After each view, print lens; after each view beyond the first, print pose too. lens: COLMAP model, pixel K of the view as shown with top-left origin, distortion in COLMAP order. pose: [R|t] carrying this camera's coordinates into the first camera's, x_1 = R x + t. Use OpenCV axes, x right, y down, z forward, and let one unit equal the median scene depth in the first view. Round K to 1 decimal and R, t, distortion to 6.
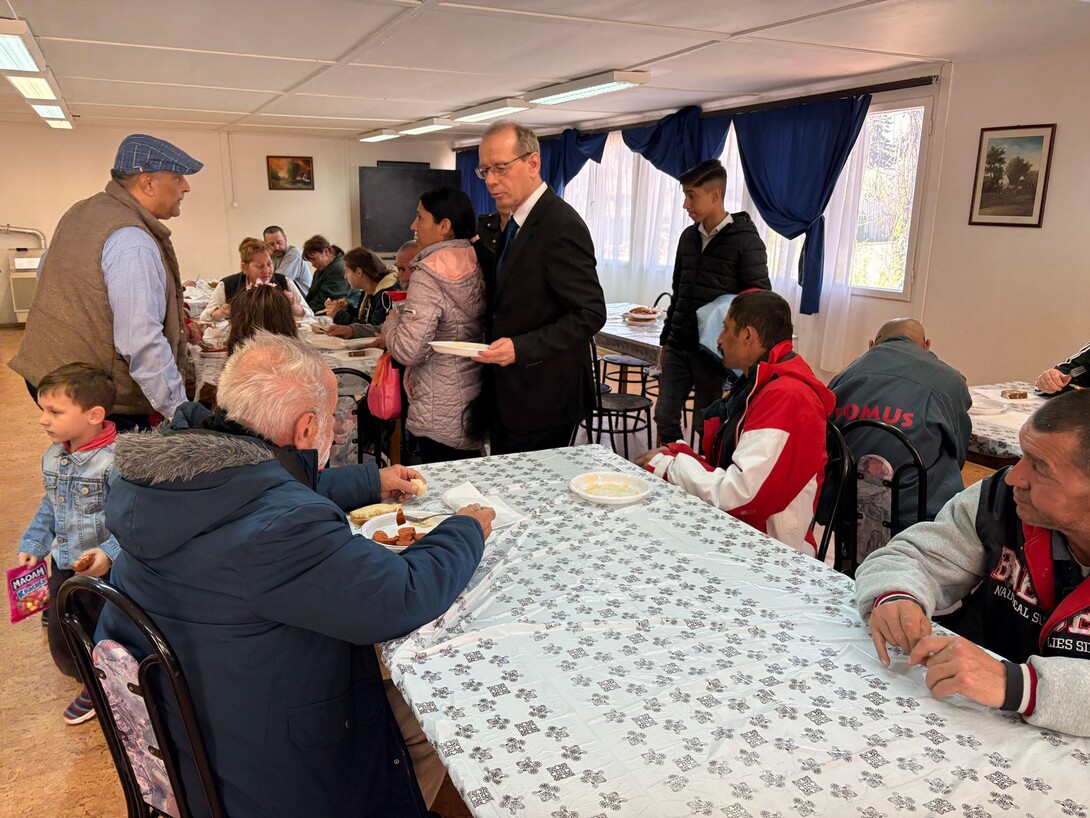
lens RADIAL K [[833.5, 0, 542.0], [0, 833.5, 409.0], [0, 0, 1]] dist [0.008155, 0.006917]
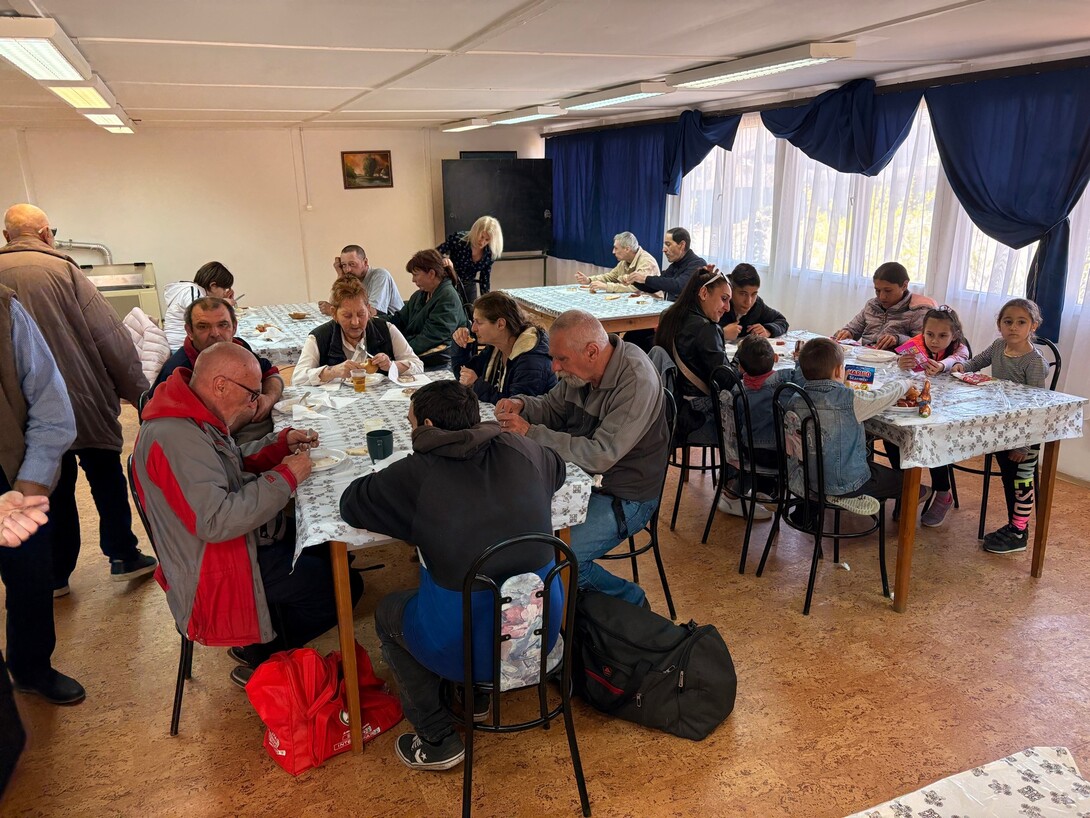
lens RADIAL K [[831.5, 0, 545.0], [0, 831.5, 409.0], [0, 0, 1]] dist [0.019035, -0.000376]
pose [[0.997405, -0.017429, -0.069854, -0.079299], [0.019666, 0.999311, 0.031471, -0.075746], [0.069257, -0.032763, 0.997061, 0.159439]]
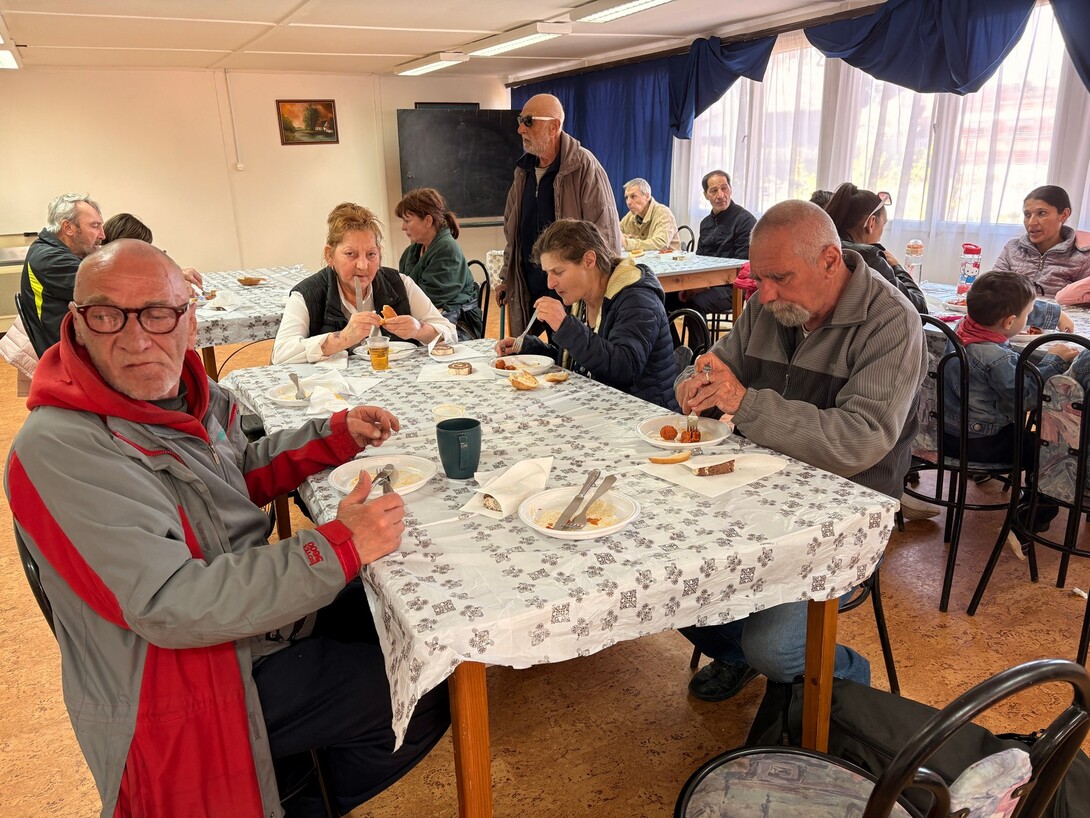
lens RADIAL K [[830.5, 0, 544.7], [0, 830.5, 412.9], [0, 0, 1]] dist [0.011348, 0.009717]
pose [[0.998536, -0.050177, 0.020179, -0.178974], [0.049057, 0.997407, 0.052653, -0.068783], [-0.022769, -0.051586, 0.998409, 0.334996]]
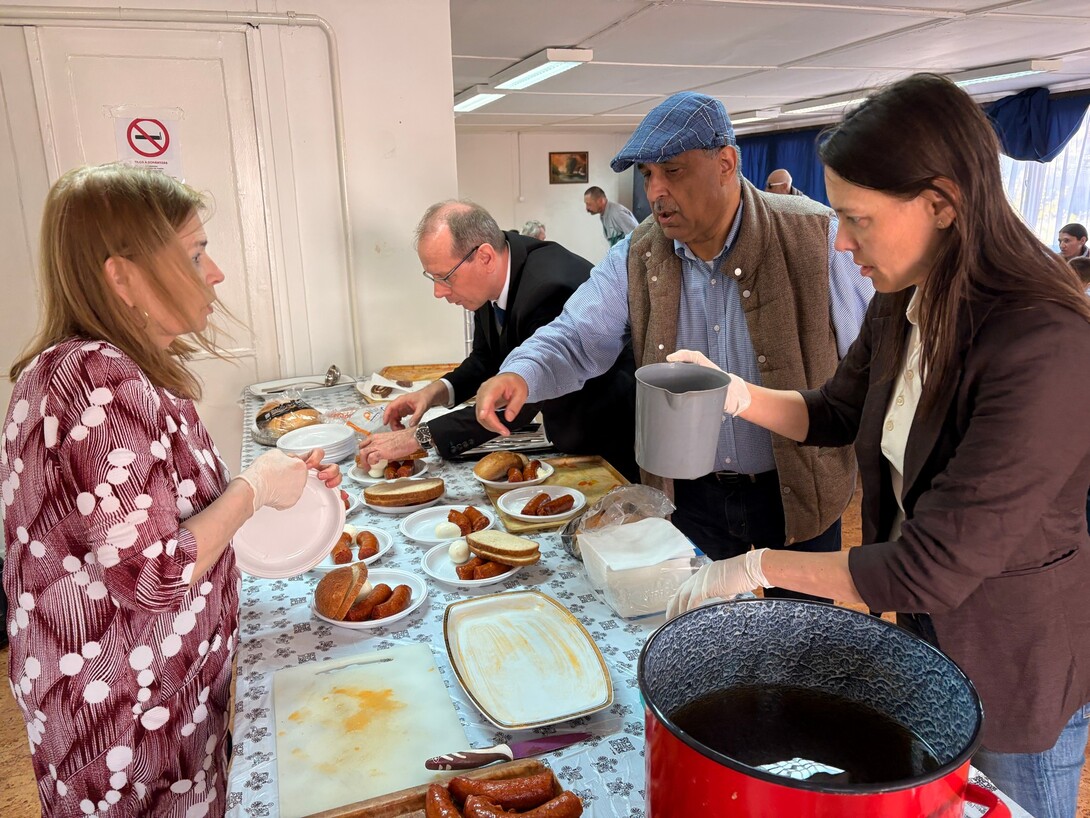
lens RADIAL K [[825.4, 0, 545.0], [0, 825.4, 409.0], [0, 0, 1]] dist [0.009931, 0.001670]
pose [[0.989123, 0.008271, -0.146858, -0.278792], [-0.006080, 0.999864, 0.015360, 0.024456], [0.146965, -0.014300, 0.989038, -0.117880]]
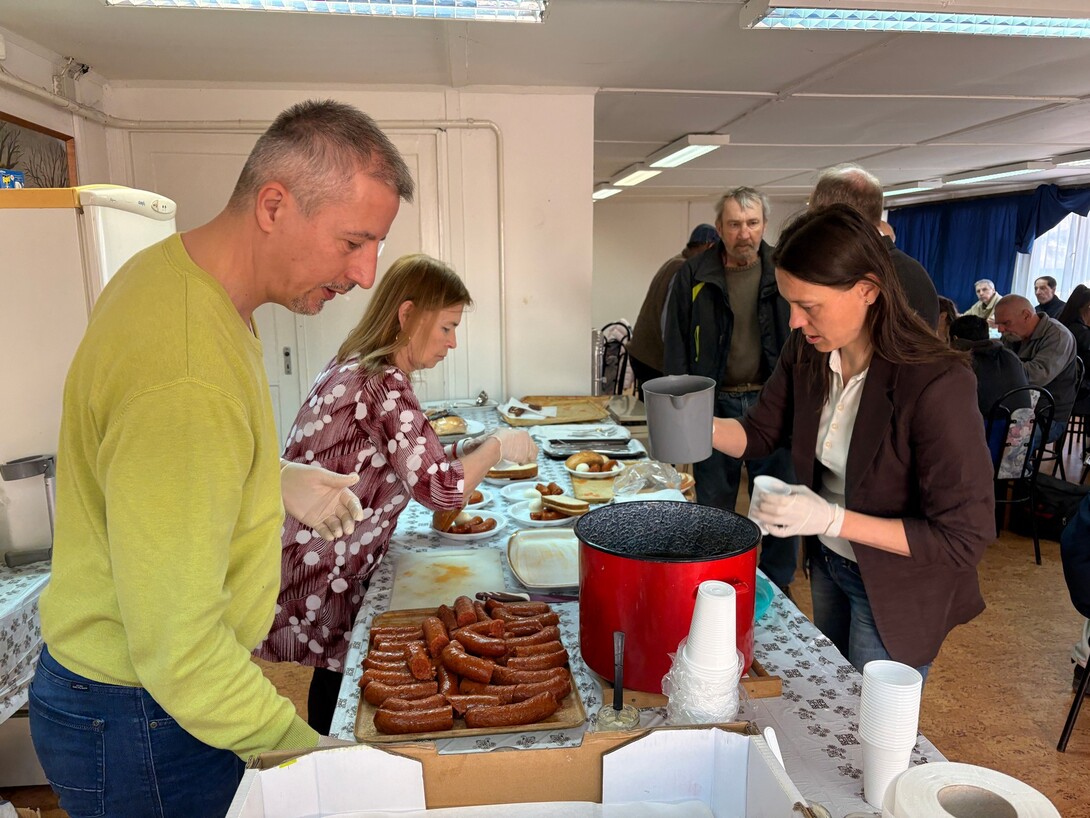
lens RADIAL K [[821.5, 0, 545.0], [0, 821.5, 409.0], [0, 0, 1]] dist [0.063706, -0.072404]
pose [[0.933575, 0.049447, -0.354955, -0.215764], [-0.071770, 0.996168, -0.049992, 0.046922], [0.351122, 0.072147, 0.933546, -0.203702]]
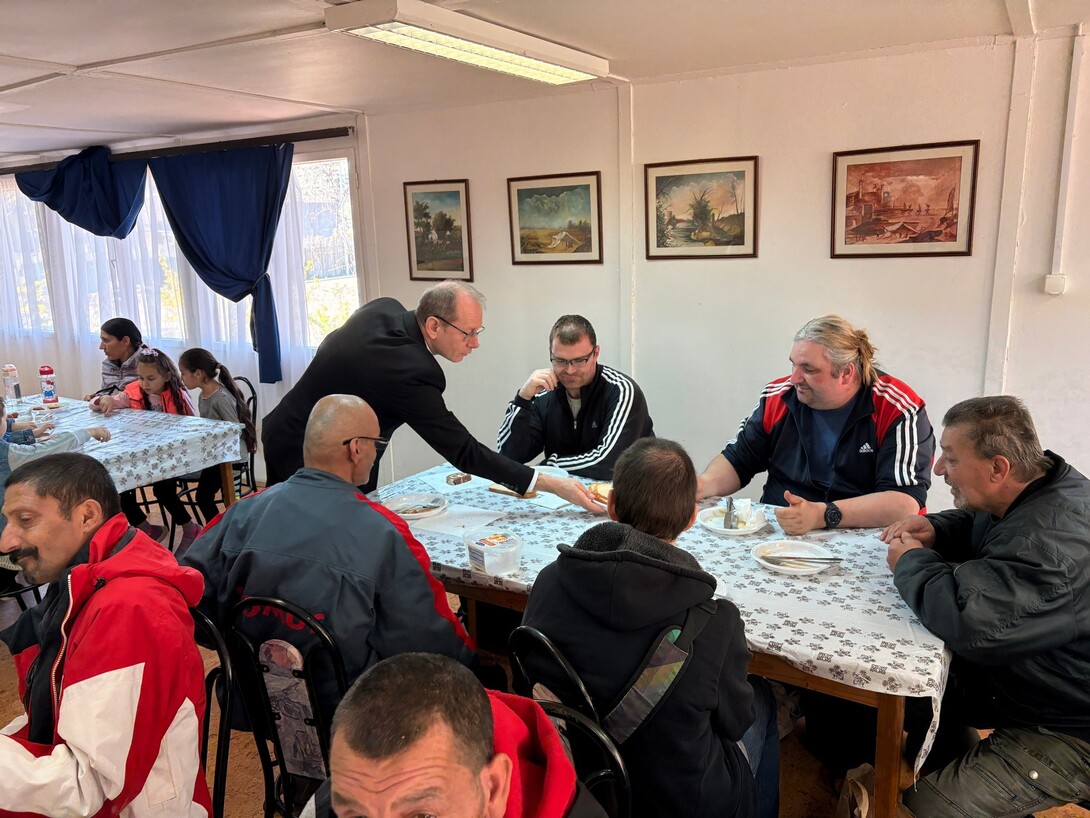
lens RADIAL K [[833.5, 0, 542.0], [0, 833.5, 409.0], [0, 0, 1]] dist [0.008155, 0.006917]
pose [[0.843171, -0.142894, 0.518308, 0.085954], [0.161095, 0.986888, 0.010014, -0.042499], [-0.512943, 0.075054, 0.855135, 0.078551]]
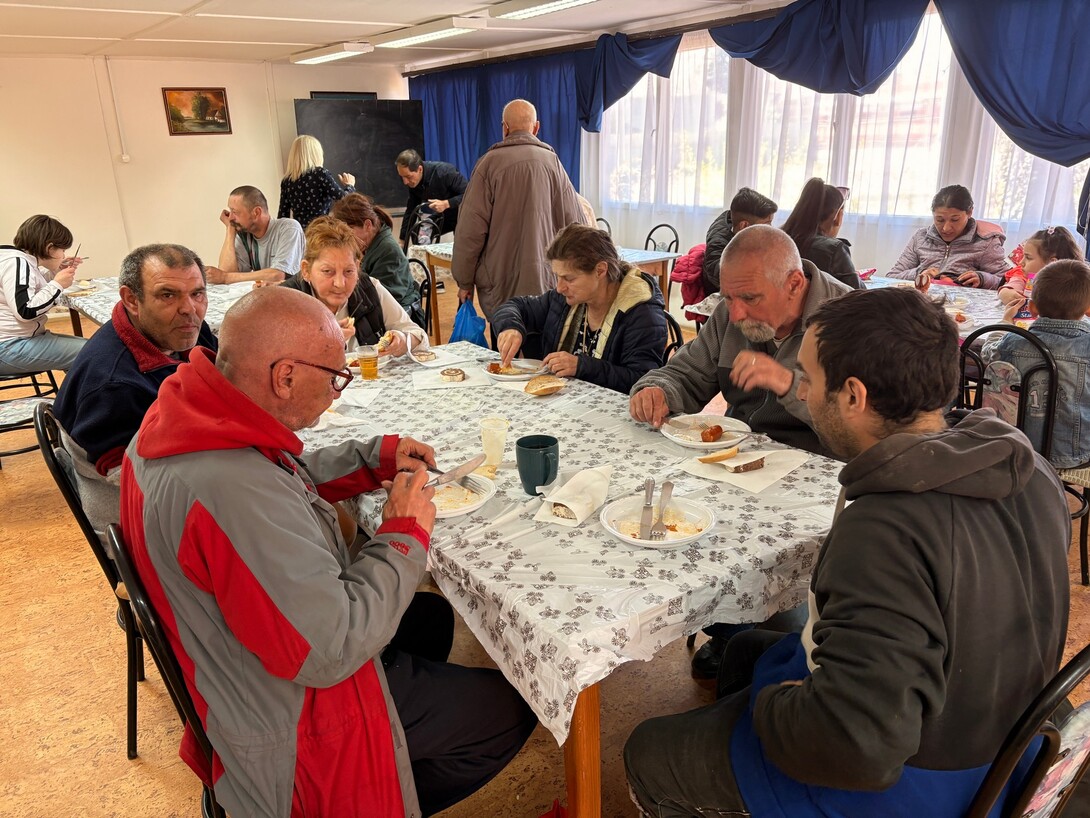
lens RADIAL K [[831.5, 0, 545.0], [0, 831.5, 409.0], [0, 0, 1]] dist [0.019035, -0.000376]
pose [[0.982742, -0.095975, 0.158135, -0.228234], [0.084834, 0.993510, 0.075771, -0.080627], [-0.164381, -0.061048, 0.984506, 0.325518]]
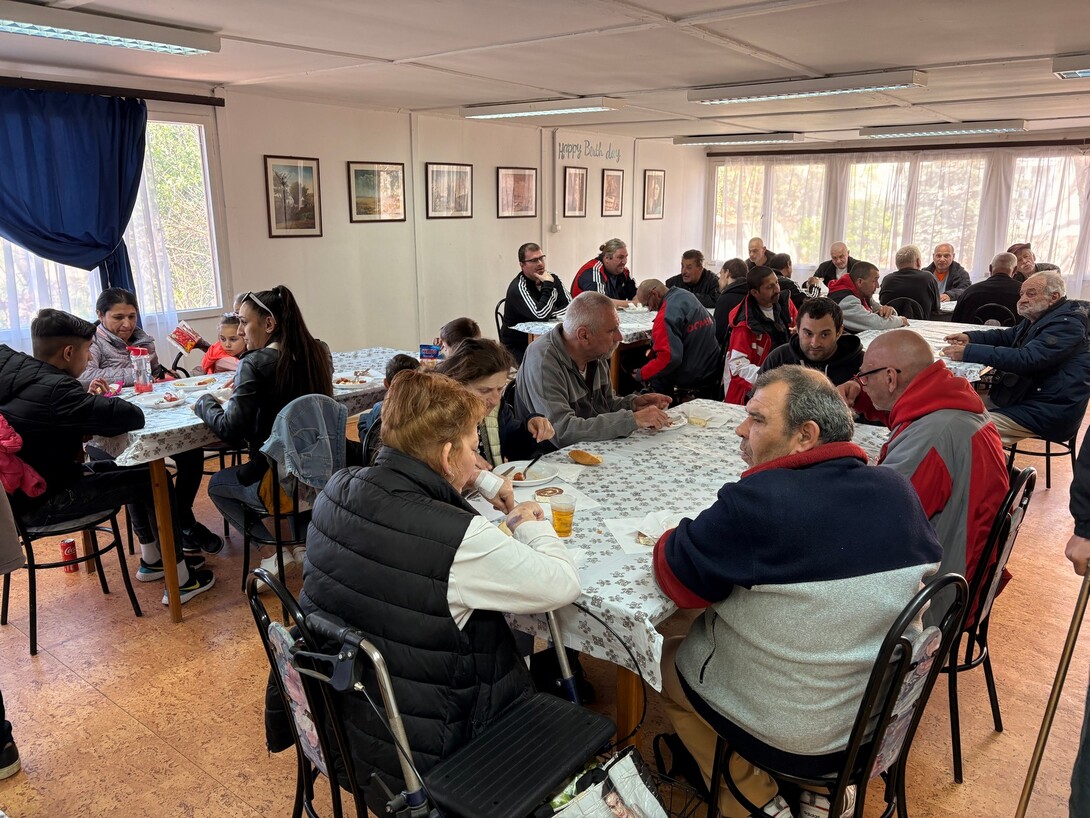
lens RADIAL K [[831.5, 0, 545.0], [0, 831.5, 409.0], [0, 0, 1]] dist [0.019035, -0.000376]
pose [[-0.399430, -0.194915, 0.895803, -0.517924], [0.244213, 0.919207, 0.308900, -0.193028], [-0.883638, 0.342150, -0.319558, 0.807863]]
